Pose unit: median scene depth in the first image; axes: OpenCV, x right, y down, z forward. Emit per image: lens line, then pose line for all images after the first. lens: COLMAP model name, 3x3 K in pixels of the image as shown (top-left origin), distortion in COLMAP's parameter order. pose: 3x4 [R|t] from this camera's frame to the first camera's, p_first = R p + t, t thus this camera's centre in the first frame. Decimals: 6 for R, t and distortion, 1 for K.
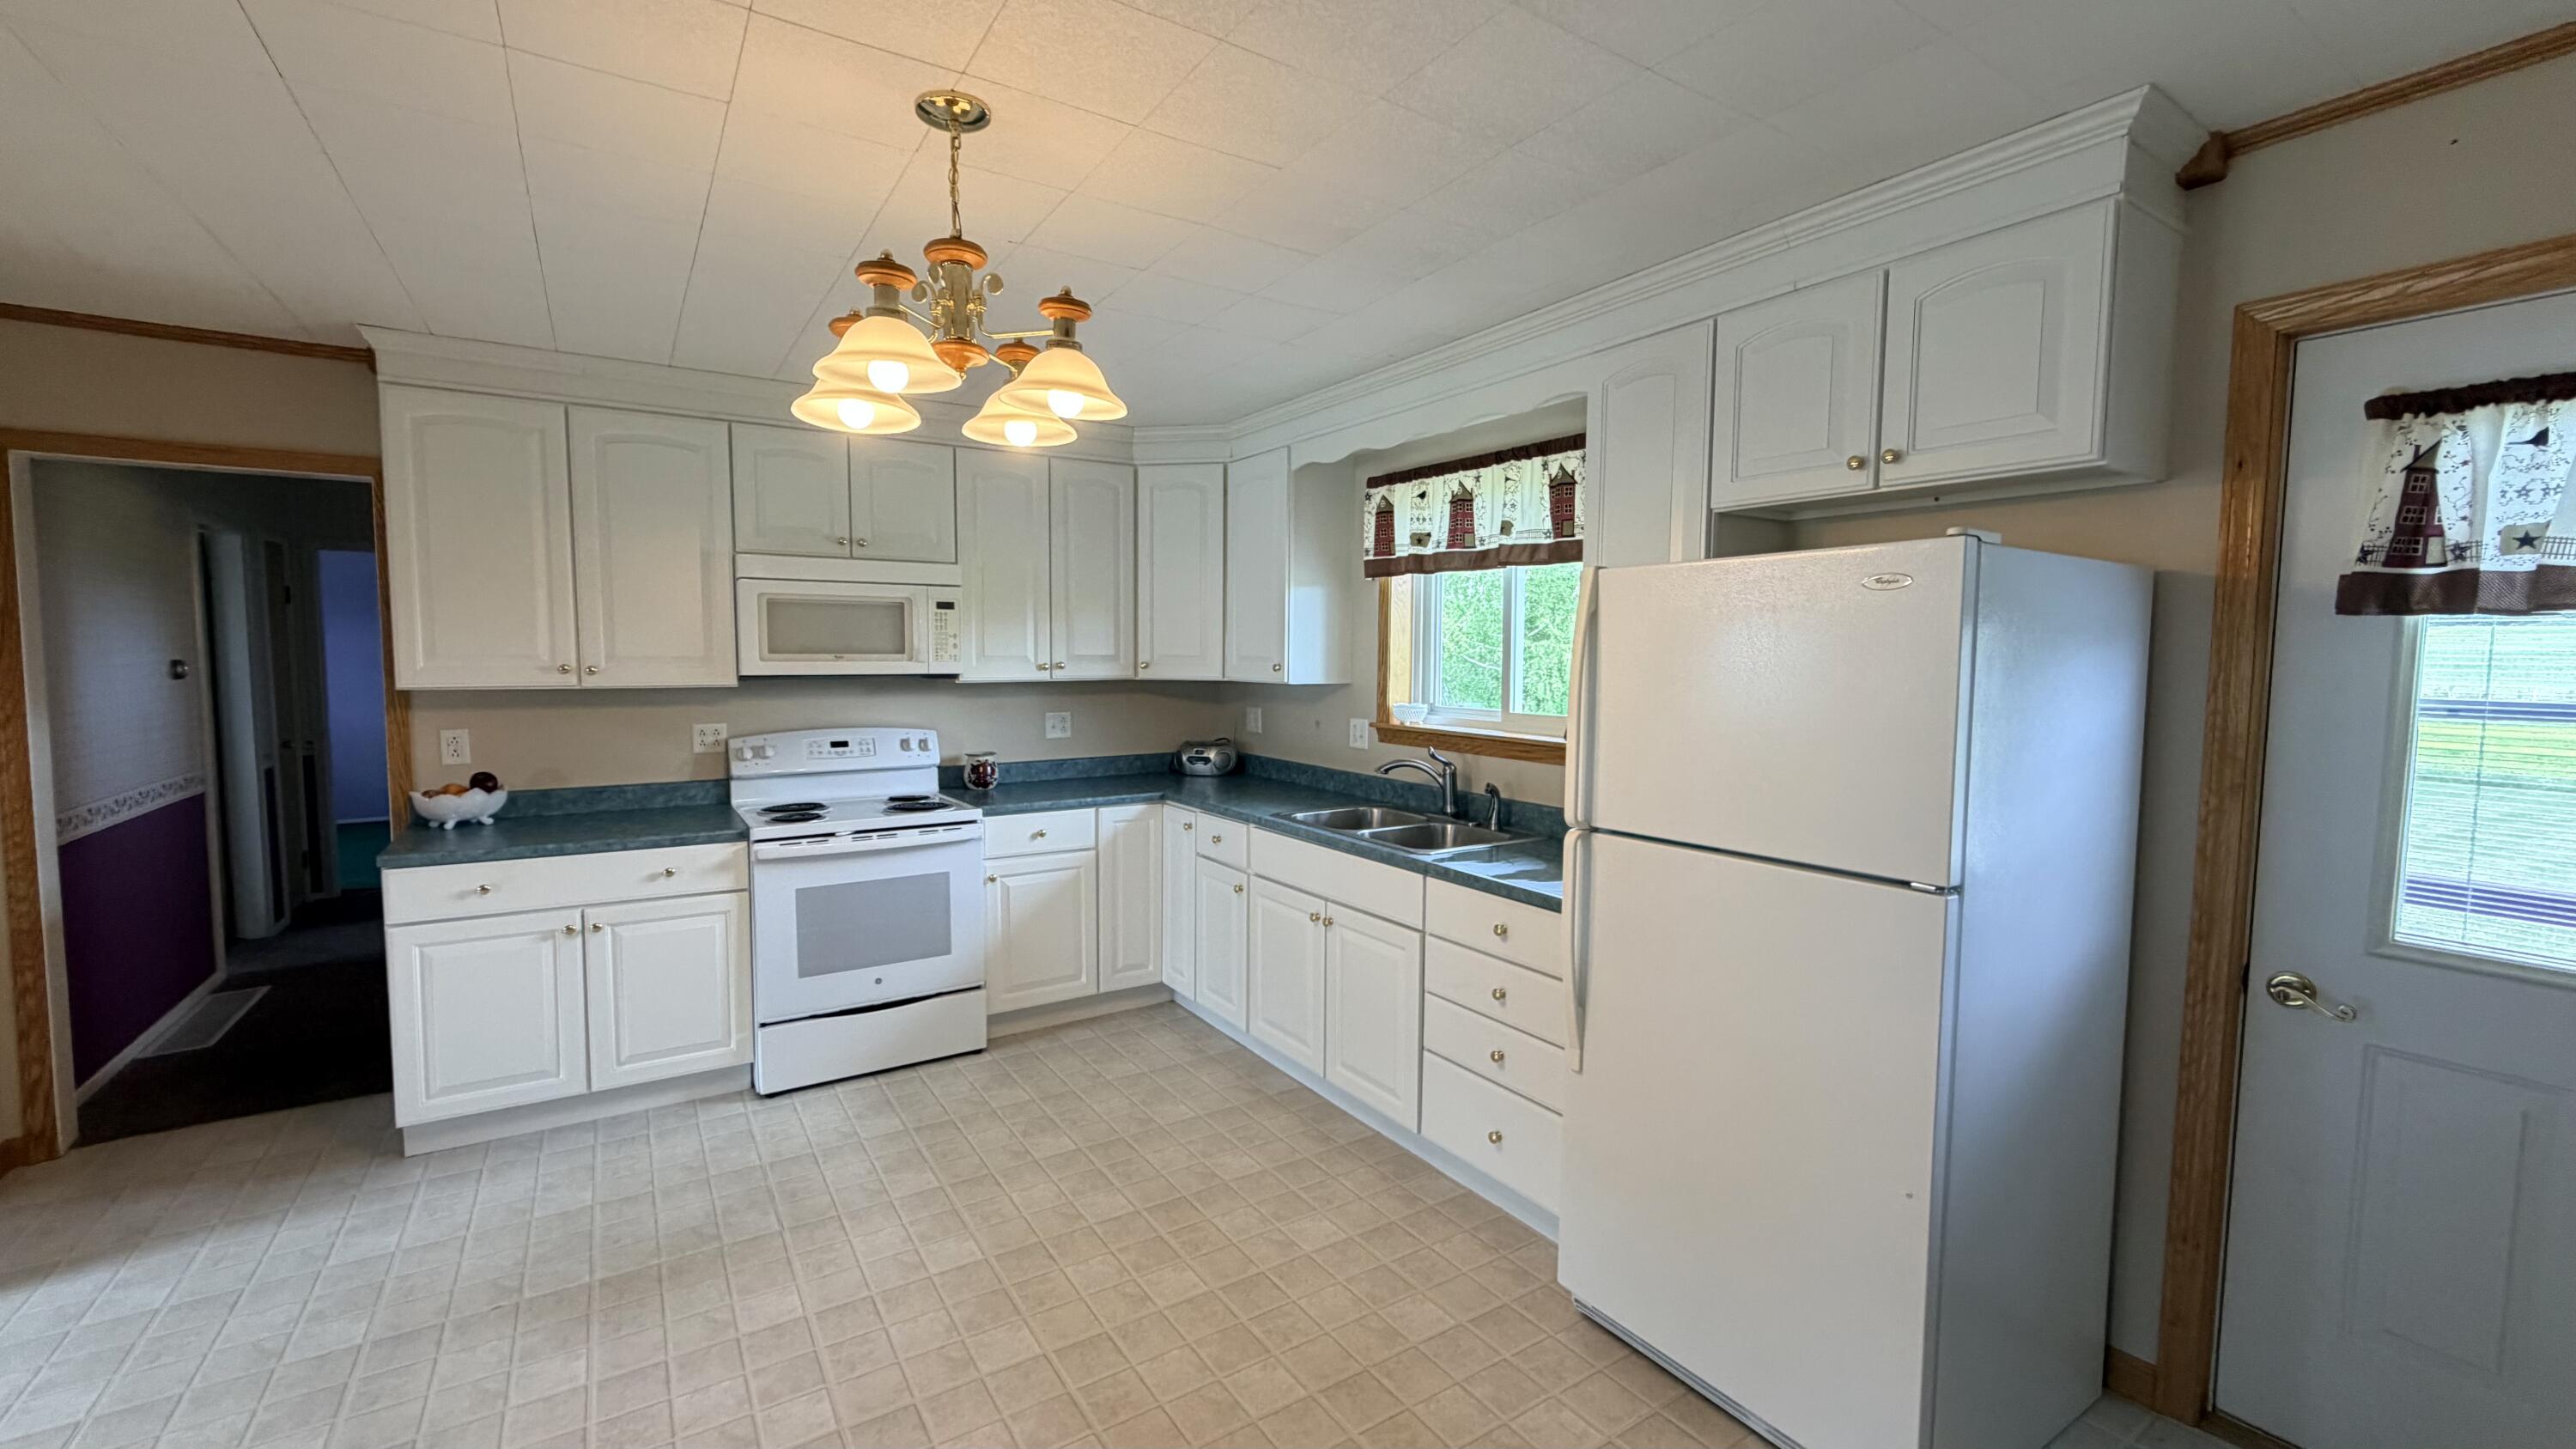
lens RADIAL K [[1026.5, 0, 1281.2], [0, 1026.5, 725.8], [0, 0, 1]] dist [0.000418, 0.000125]
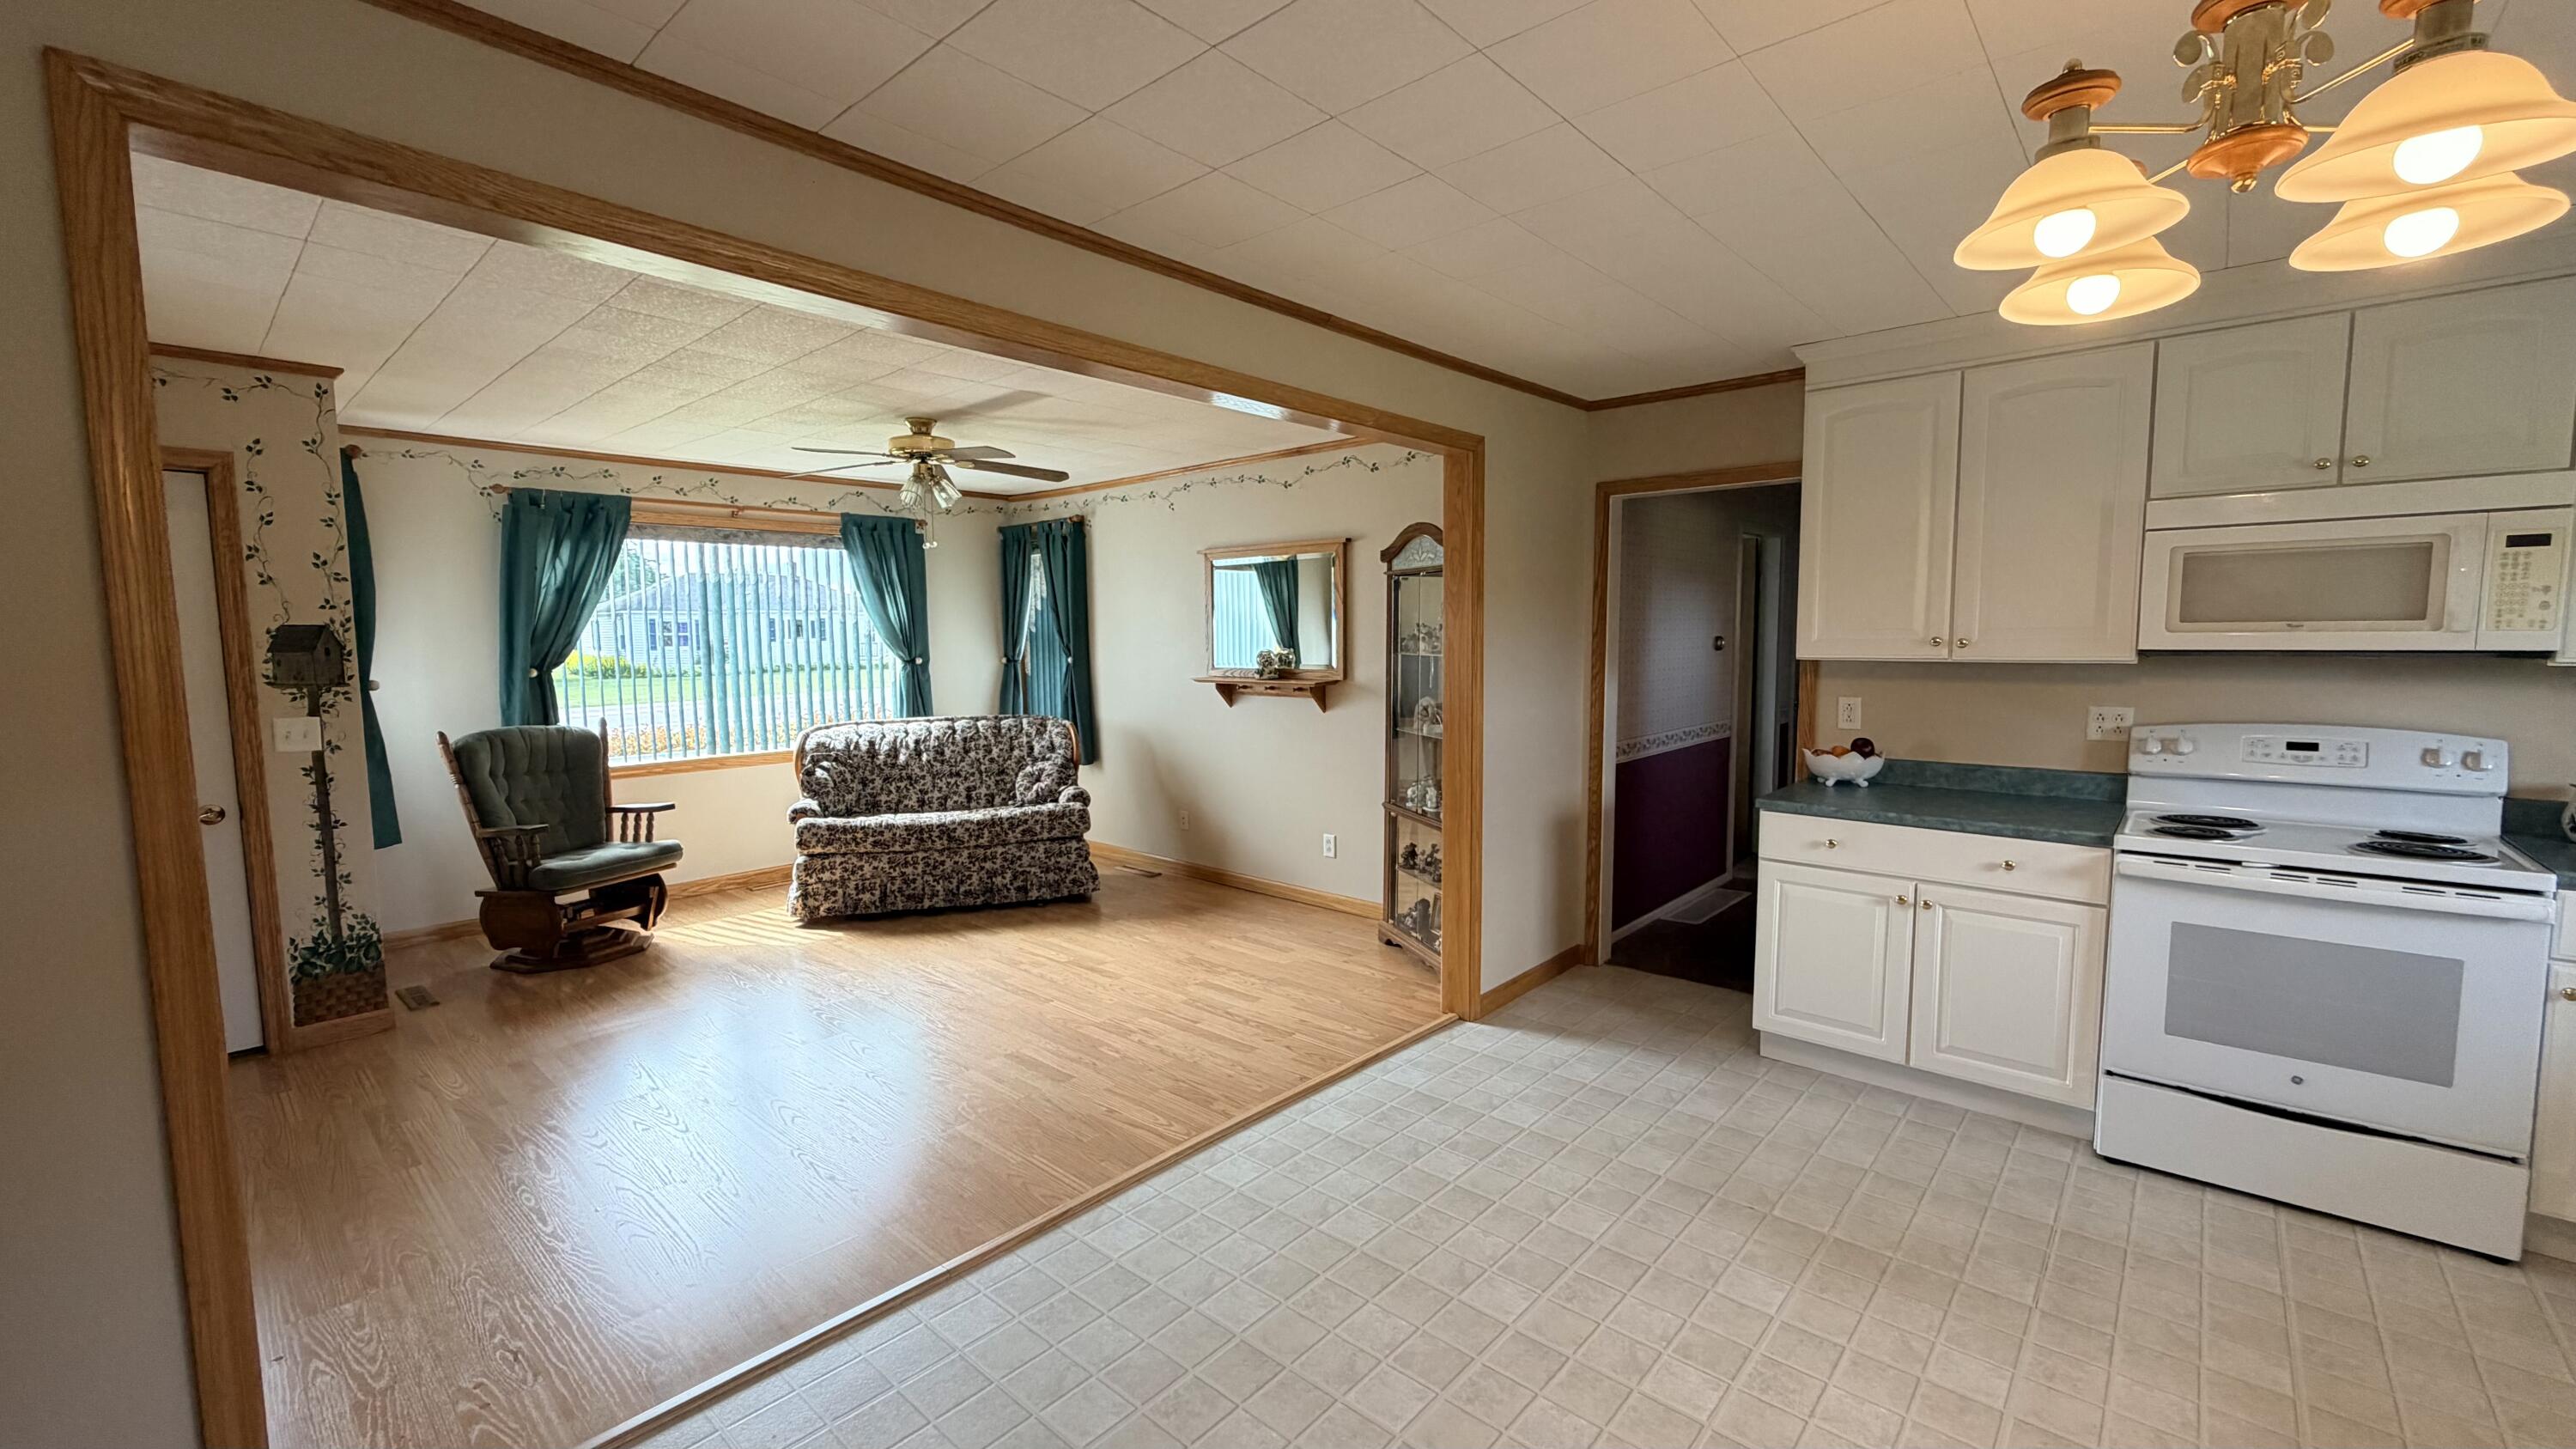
lens RADIAL K [[1026.5, 0, 1281.2], [0, 1026.5, 725.8], [0, 0, 1]] dist [0.000418, 0.000125]
pose [[0.255806, 0.078009, -0.963575, 0.095629], [-0.059388, 0.996124, 0.064878, -0.000951], [0.964902, 0.040629, 0.259448, 0.124396]]
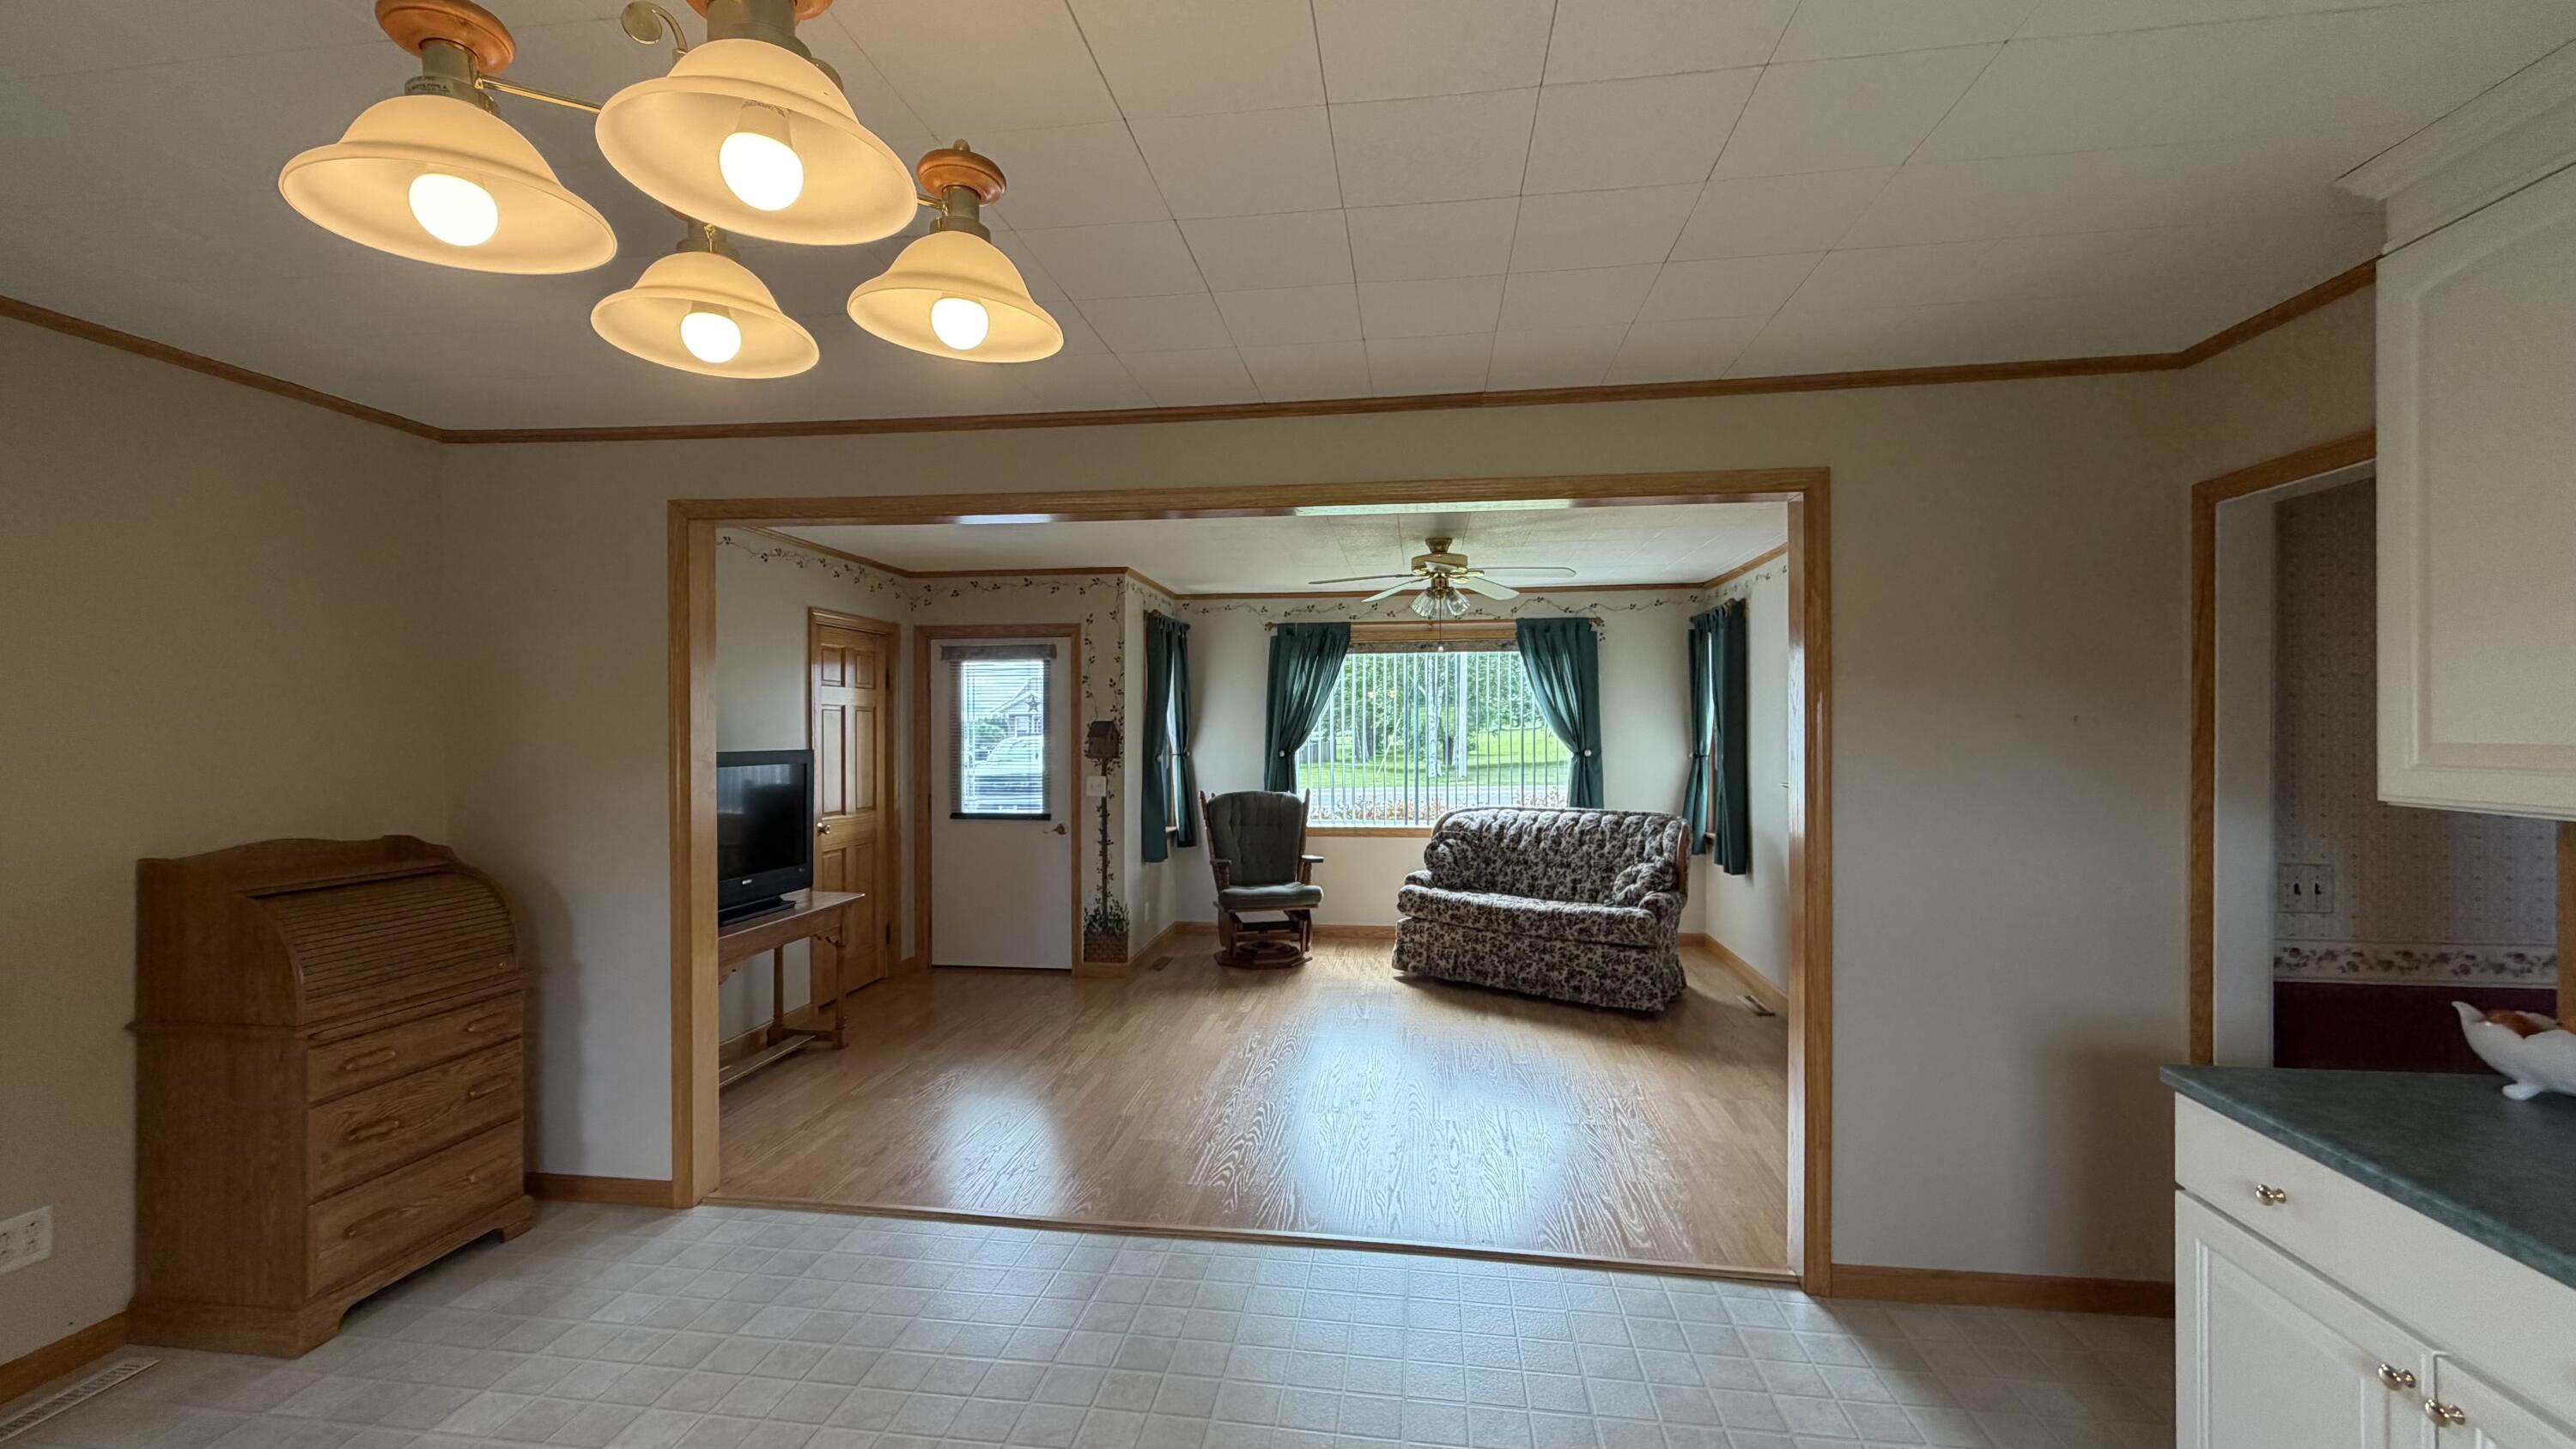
lens RADIAL K [[1026.5, 0, 1281.2], [0, 1026.5, 725.8], [0, 0, 1]] dist [0.000418, 0.000125]
pose [[-0.656570, -0.004663, -0.754251, -0.048307], [-0.056426, 0.997482, 0.042952, -0.059405], [0.752152, 0.070761, -0.655180, 0.792589]]
